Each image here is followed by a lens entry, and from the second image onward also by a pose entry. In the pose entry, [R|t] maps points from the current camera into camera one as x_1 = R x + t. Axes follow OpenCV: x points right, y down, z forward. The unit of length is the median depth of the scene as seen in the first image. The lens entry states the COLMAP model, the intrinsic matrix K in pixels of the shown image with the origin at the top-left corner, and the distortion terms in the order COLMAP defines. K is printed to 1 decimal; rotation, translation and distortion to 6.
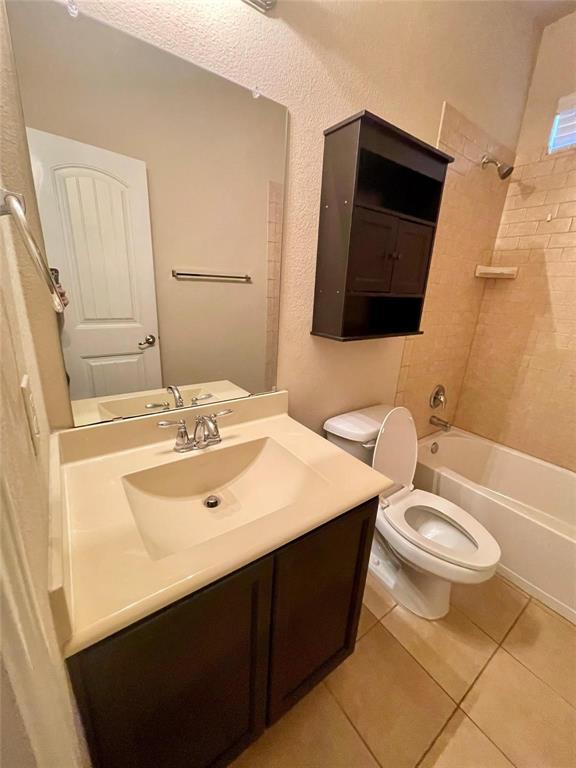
lens RADIAL K [[309.9, 0, 287.1], [0, 309.9, 379.2], [0, 0, 1]] dist [-0.003367, -0.000148]
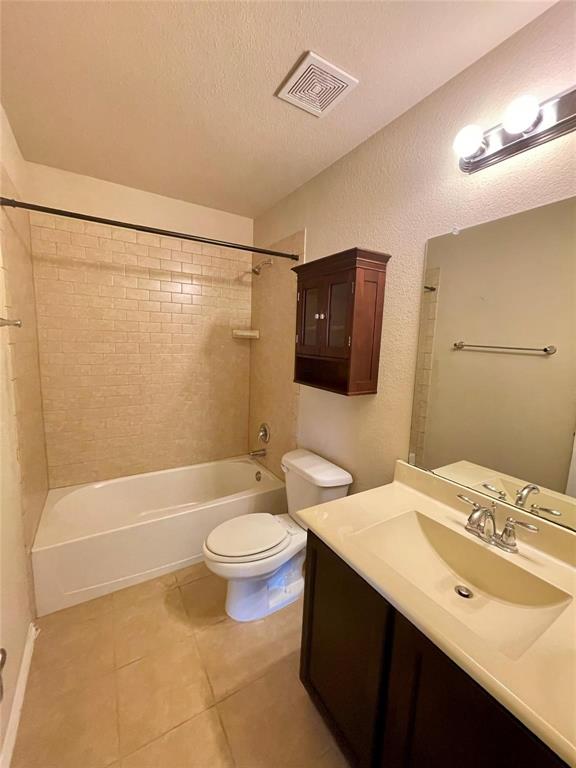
lens RADIAL K [[309.9, 0, 285.1], [0, 309.9, 386.1], [0, 0, 1]] dist [-0.003367, -0.000148]
pose [[-0.075032, 0.082474, -0.993765, 0.728821], [-0.317138, 0.942857, 0.102194, -0.148550], [0.945406, 0.322829, -0.044589, 0.271654]]
